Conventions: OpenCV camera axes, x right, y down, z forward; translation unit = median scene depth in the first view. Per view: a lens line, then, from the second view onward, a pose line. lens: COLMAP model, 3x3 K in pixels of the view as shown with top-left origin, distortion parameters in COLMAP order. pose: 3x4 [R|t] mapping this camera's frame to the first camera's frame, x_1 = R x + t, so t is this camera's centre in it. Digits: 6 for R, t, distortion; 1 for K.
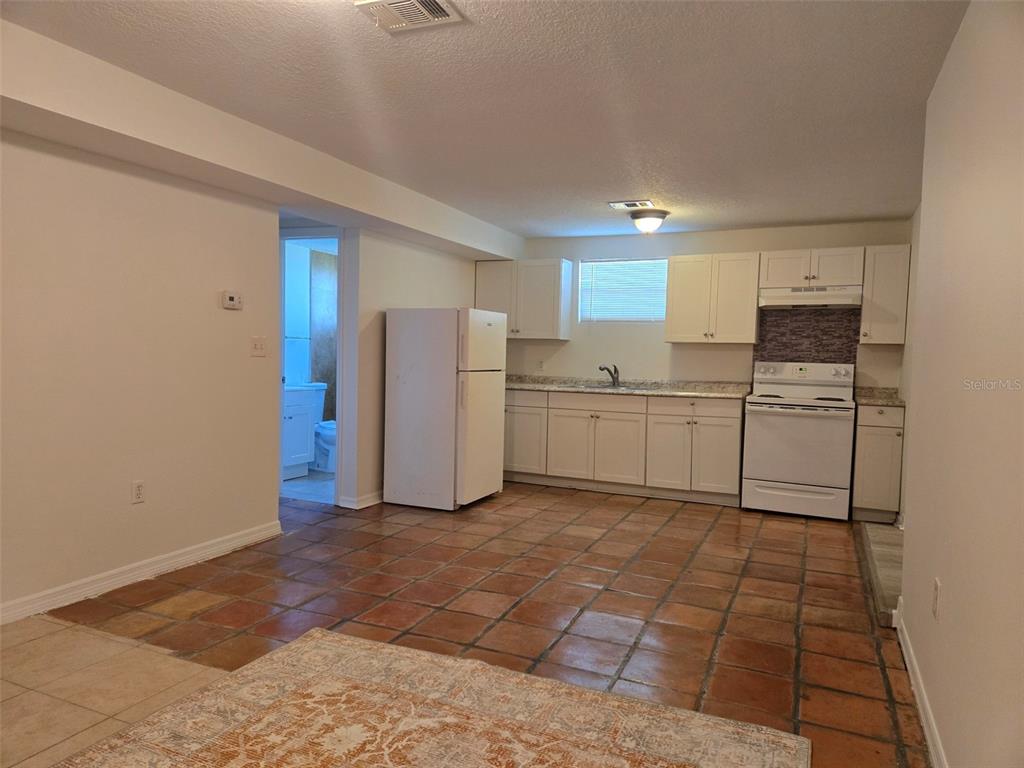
lens RADIAL K [[683.1, 0, 505.0], [0, 683.1, 391.1], [0, 0, 1]] dist [0.079665, -0.071679]
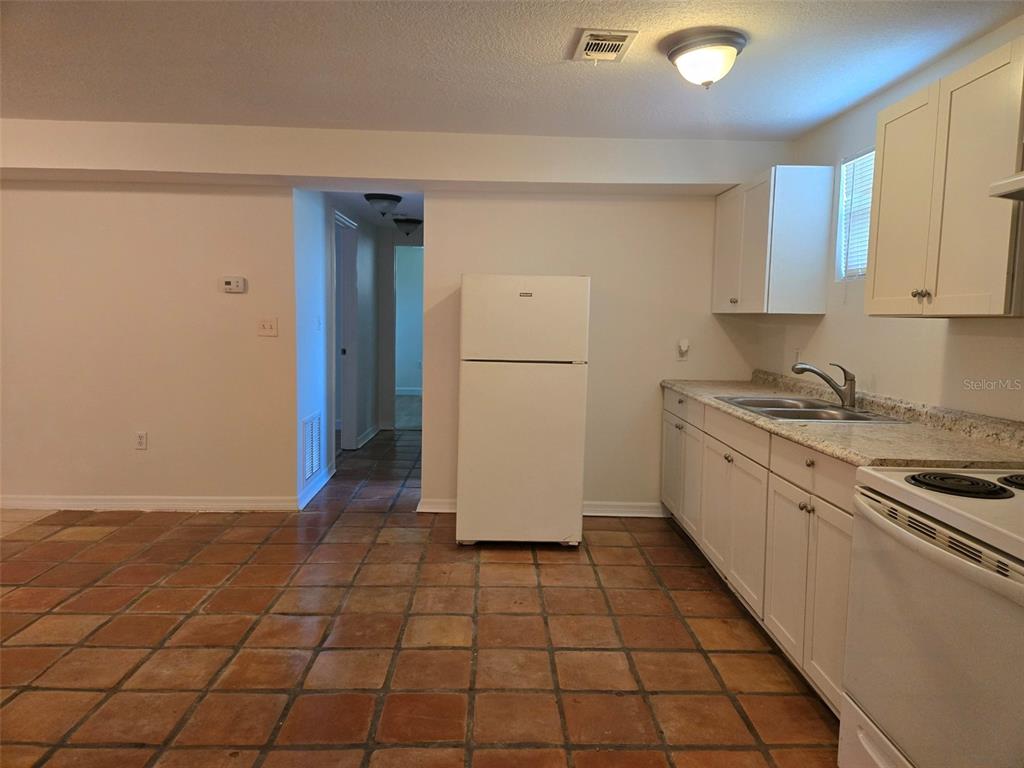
lens RADIAL K [[683.1, 0, 514.8], [0, 683.1, 377.6], [0, 0, 1]] dist [0.079665, -0.071679]
pose [[0.439018, 0.063651, -0.896221, 0.719050], [-0.059541, 0.997356, 0.041667, -0.050822], [0.896503, 0.035069, 0.441647, 0.833202]]
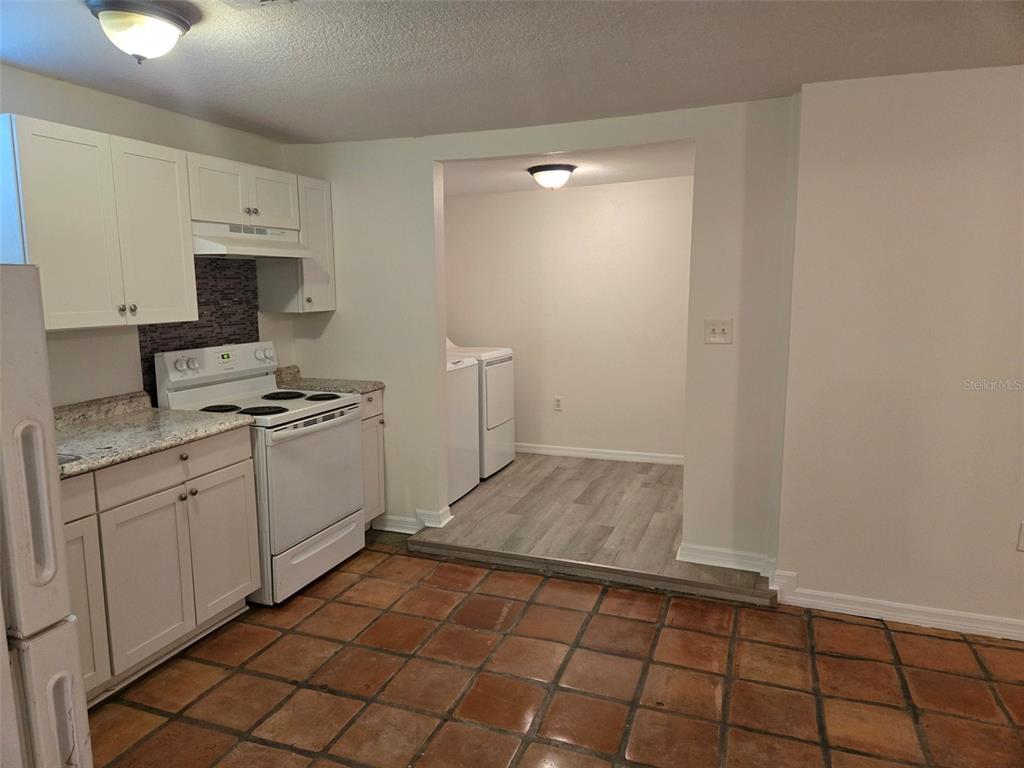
lens RADIAL K [[683.1, 0, 507.6], [0, 683.1, 377.7], [0, 0, 1]] dist [0.079665, -0.071679]
pose [[-0.072711, -0.160569, 0.984343, -0.269343], [0.056906, 0.984679, 0.164828, -0.131291], [-0.995728, 0.068000, -0.062460, 1.020778]]
